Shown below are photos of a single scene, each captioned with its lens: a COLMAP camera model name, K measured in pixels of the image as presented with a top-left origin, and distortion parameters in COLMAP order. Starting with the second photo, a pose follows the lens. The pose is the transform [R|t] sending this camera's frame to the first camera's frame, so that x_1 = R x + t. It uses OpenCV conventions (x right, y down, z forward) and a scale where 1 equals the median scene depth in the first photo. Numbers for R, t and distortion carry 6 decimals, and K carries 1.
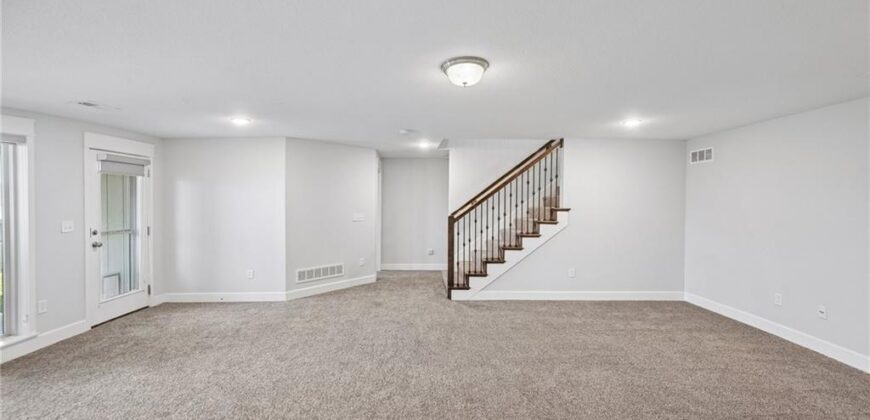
lens RADIAL K [[328.2, 0, 435.0], [0, 328.2, 210.0], [0, 0, 1]] dist [0.001113, 0.000053]
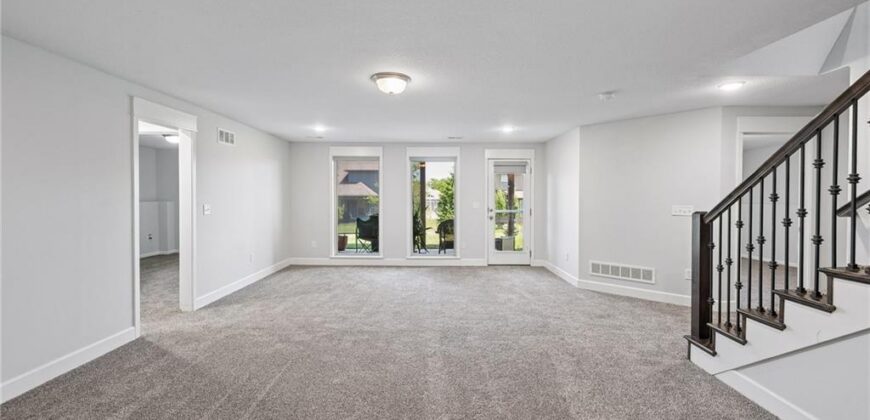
lens RADIAL K [[361.4, 0, 435.0], [0, 361.4, 210.0], [0, 0, 1]] dist [0.001374, 0.000482]
pose [[0.031261, 0.042328, -0.998615, 0.652071], [-0.022542, 0.998879, 0.041634, 0.000253], [0.999257, 0.021209, 0.032180, 0.535292]]
